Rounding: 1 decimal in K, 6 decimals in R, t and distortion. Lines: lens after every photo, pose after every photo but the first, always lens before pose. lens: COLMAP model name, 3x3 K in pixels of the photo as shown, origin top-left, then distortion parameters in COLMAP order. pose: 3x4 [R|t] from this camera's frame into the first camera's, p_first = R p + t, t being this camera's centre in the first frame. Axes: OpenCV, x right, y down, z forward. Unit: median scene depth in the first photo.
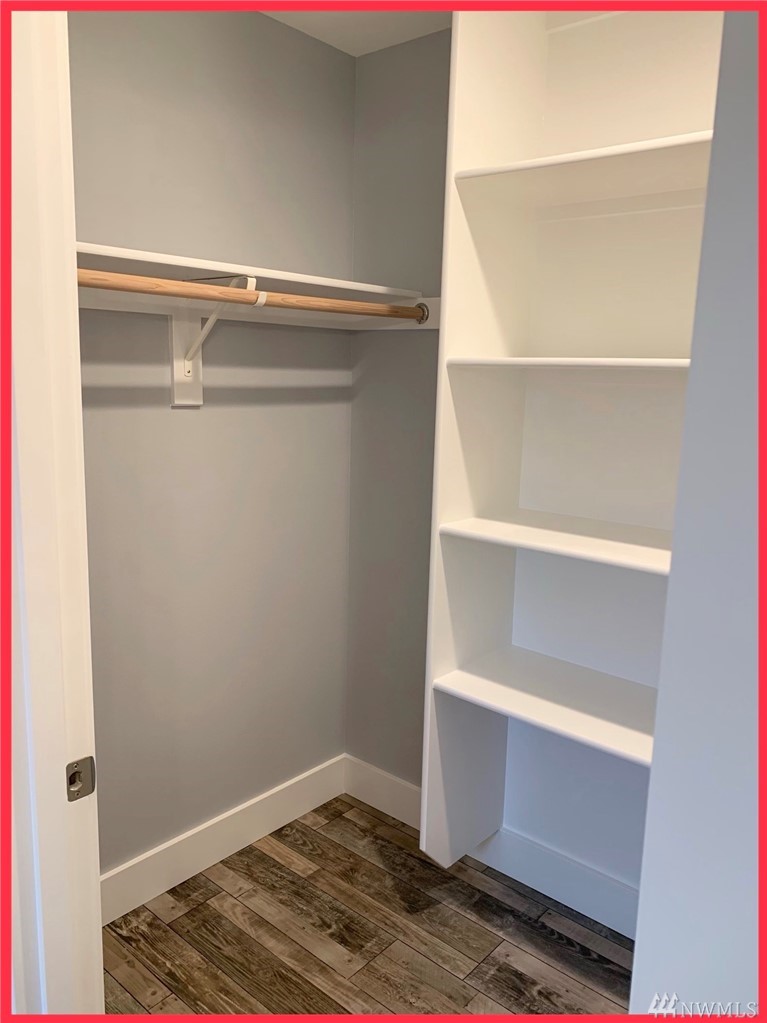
lens RADIAL K [[792.6, 0, 383.5], [0, 792.6, 511.5], [0, 0, 1]] dist [-0.007548, -0.000361]
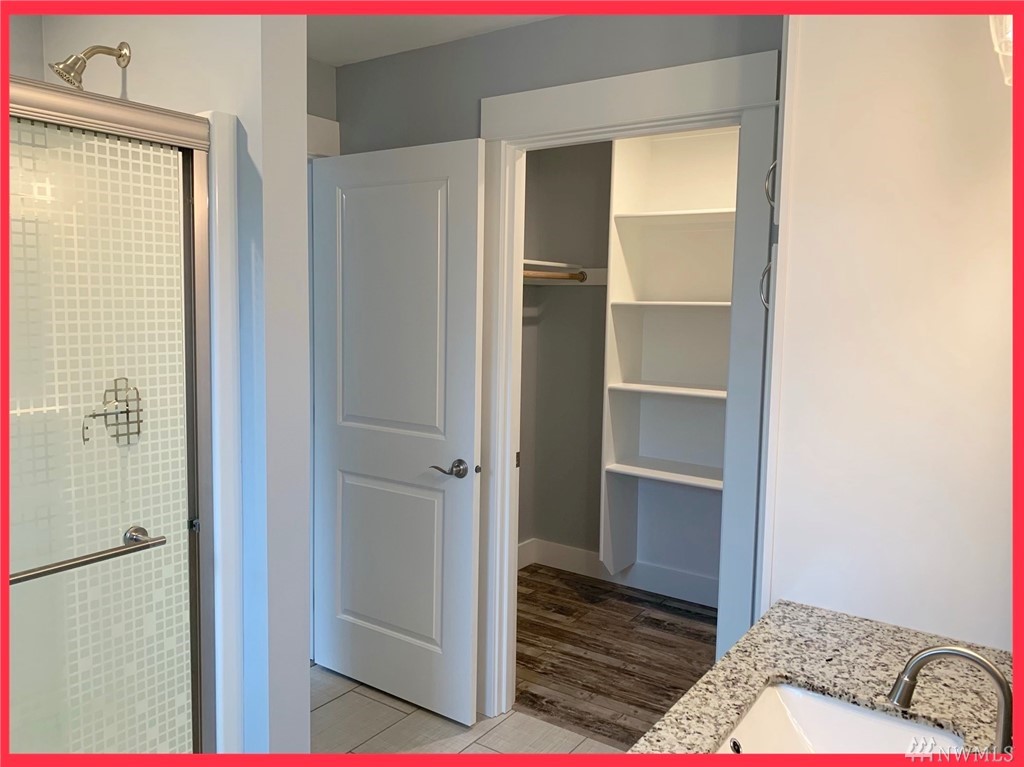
lens RADIAL K [[790.2, 0, 514.9], [0, 790.2, 378.7], [0, 0, 1]] dist [0.034815, -0.041995]
pose [[0.992955, -0.010213, 0.118052, -0.366201], [0.020898, 0.995755, -0.089636, 0.160878], [-0.116636, 0.091472, 0.988953, -0.855904]]
